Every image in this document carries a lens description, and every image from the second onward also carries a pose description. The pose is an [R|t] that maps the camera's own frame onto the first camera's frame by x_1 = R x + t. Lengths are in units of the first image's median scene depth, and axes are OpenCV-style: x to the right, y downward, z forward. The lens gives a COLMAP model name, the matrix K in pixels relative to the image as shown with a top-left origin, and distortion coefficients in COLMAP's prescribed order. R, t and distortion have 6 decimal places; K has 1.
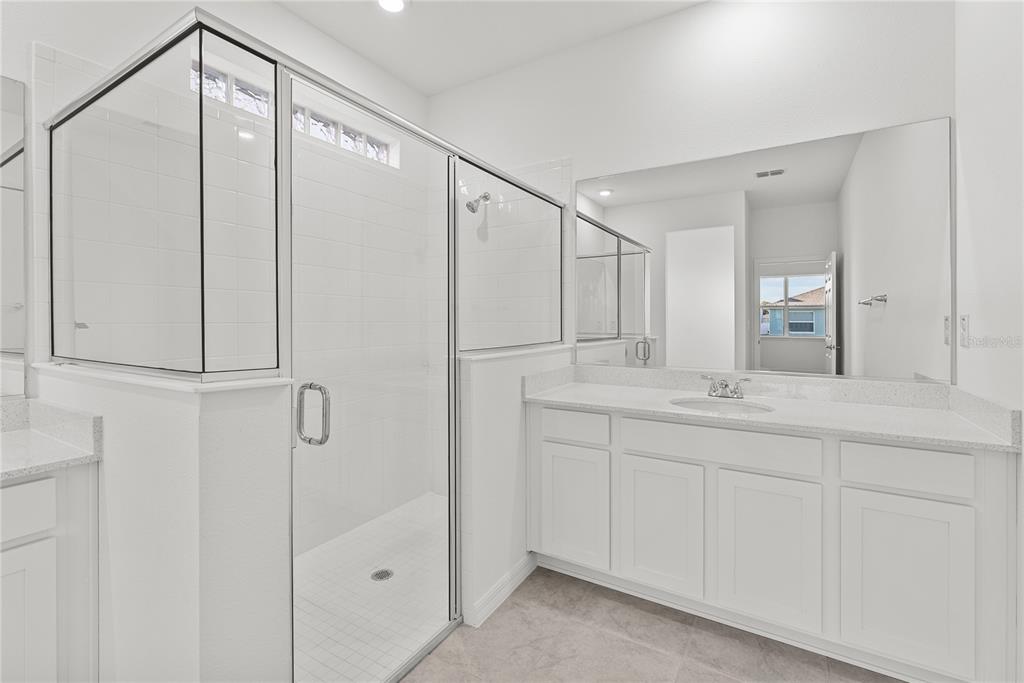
lens RADIAL K [[445.6, 0, 509.5], [0, 445.6, 332.9], [0, 0, 1]] dist [0.004299, -0.000942]
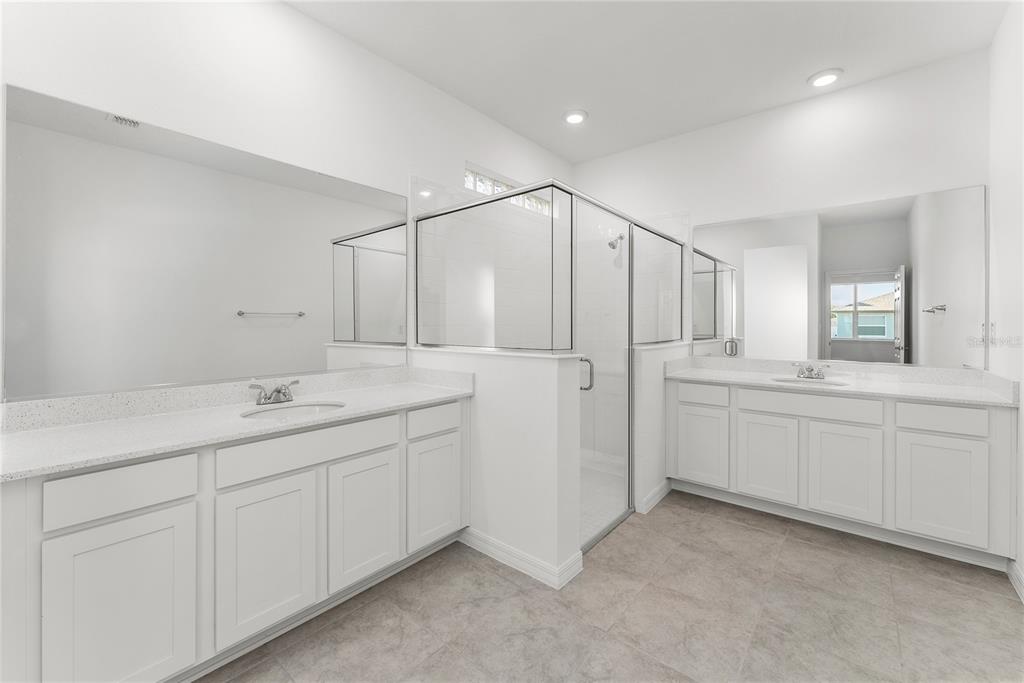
lens RADIAL K [[418.3, 0, 509.1], [0, 418.3, 333.8], [0, 0, 1]] dist [0.013087, -0.000146]
pose [[0.991355, 0.005643, -0.131089, -0.297318], [-0.006127, 0.999976, -0.003287, 0.010136], [0.131067, 0.004062, 0.991365, -0.469941]]
